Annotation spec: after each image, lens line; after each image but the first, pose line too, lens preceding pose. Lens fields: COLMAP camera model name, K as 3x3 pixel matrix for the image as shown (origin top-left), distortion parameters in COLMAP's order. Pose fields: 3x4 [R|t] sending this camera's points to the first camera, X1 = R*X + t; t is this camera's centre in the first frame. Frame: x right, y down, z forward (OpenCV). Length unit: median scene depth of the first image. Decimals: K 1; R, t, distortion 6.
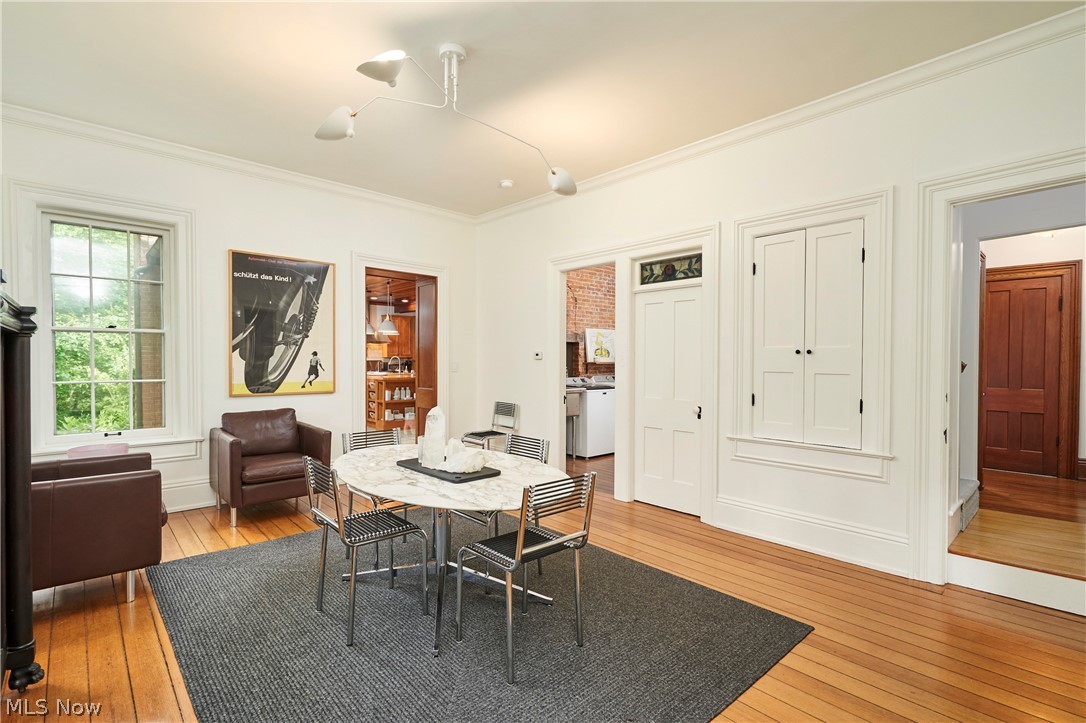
lens RADIAL K [[505.9, 0, 540.2], [0, 505.9, 363.4], [0, 0, 1]] dist [0.003904, 0.000550]
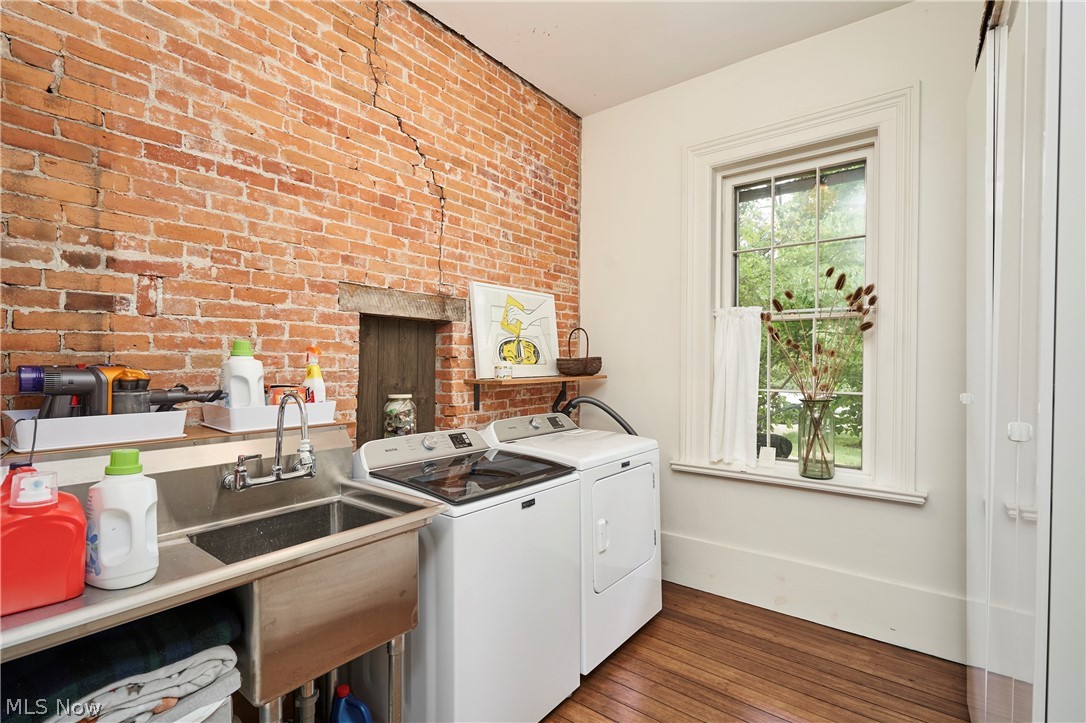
lens RADIAL K [[505.9, 0, 539.7], [0, 505.9, 363.8], [0, 0, 1]] dist [0.003904, 0.000550]
pose [[0.987650, -0.000295, 0.156679, 0.081146], [0.000325, 1.000000, -0.000165, -0.012732], [-0.156678, 0.000214, 0.987650, 0.650593]]
